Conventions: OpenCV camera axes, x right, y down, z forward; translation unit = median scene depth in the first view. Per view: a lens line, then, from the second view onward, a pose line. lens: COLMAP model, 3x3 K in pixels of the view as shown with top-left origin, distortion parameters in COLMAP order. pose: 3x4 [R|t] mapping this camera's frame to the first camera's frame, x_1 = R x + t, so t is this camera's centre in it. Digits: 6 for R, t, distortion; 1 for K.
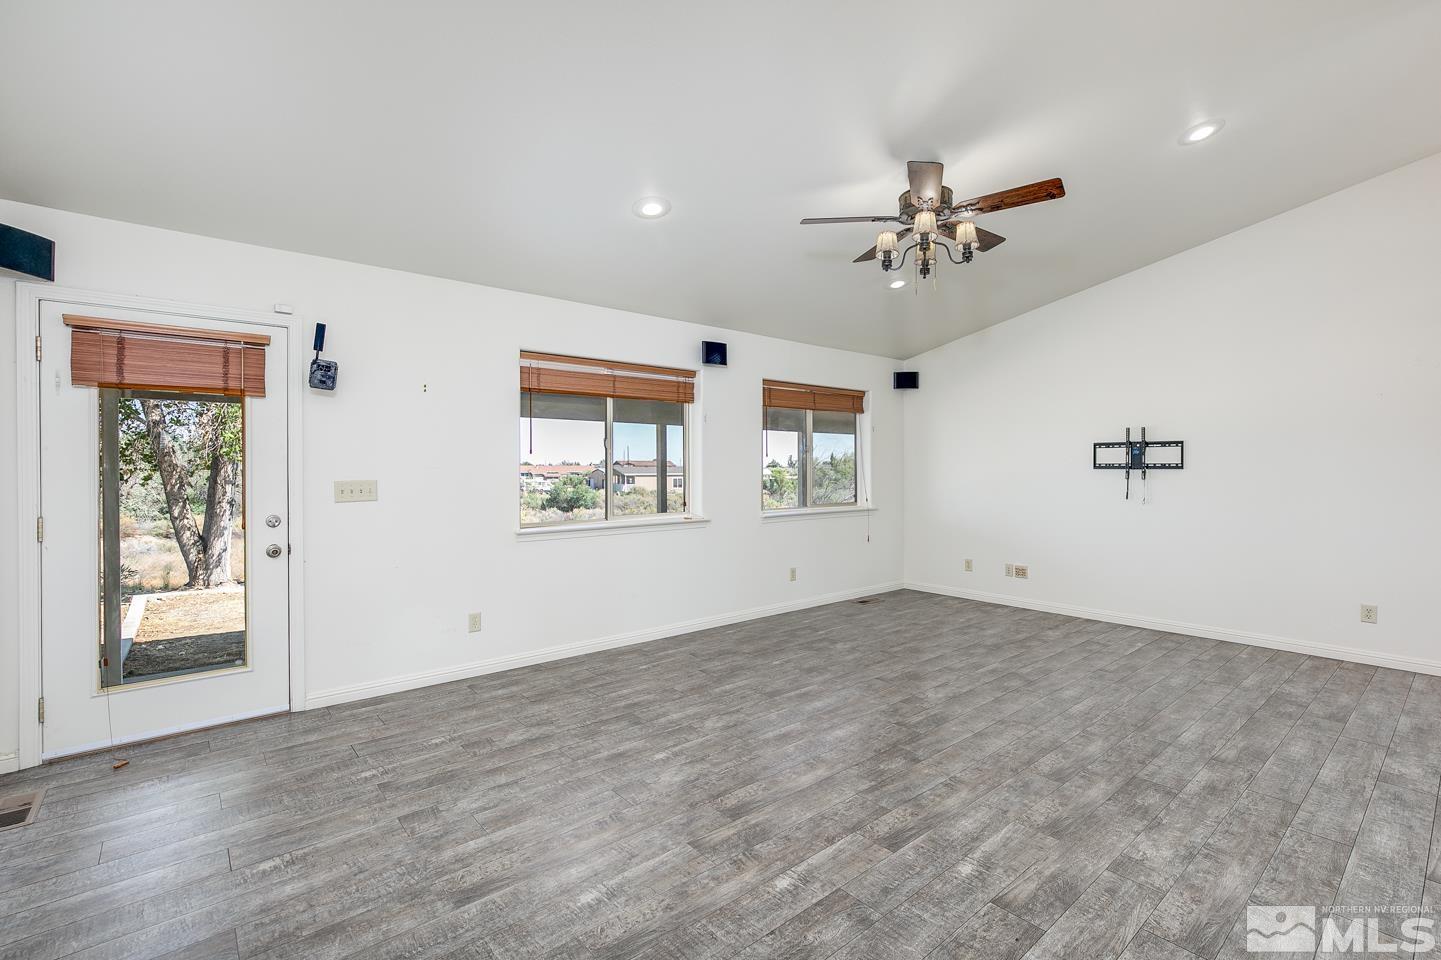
lens RADIAL K [[665.1, 0, 719.8], [0, 665.1, 472.5], [0, 0, 1]] dist [0.005864, 0.001342]
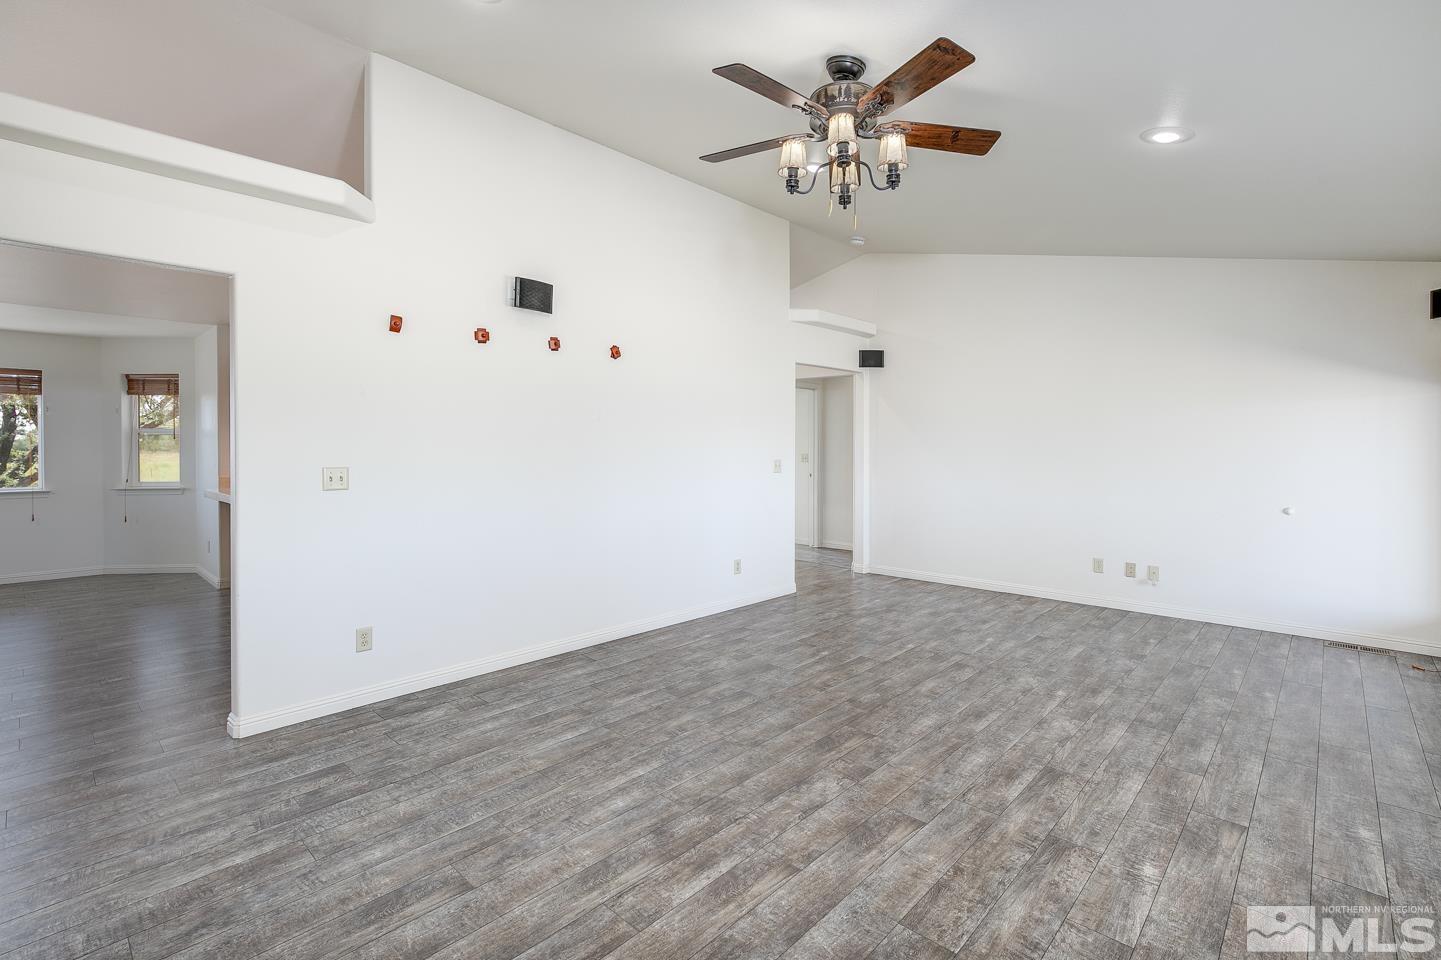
lens RADIAL K [[665.1, 0, 721.2], [0, 665.1, 467.7], [0, 0, 1]] dist [0.005864, 0.001342]
pose [[-0.994353, 0.001857, -0.106107, 0.574403], [-0.001865, 0.999387, 0.034964, -0.015231], [0.106107, 0.034964, -0.993740, 1.892772]]
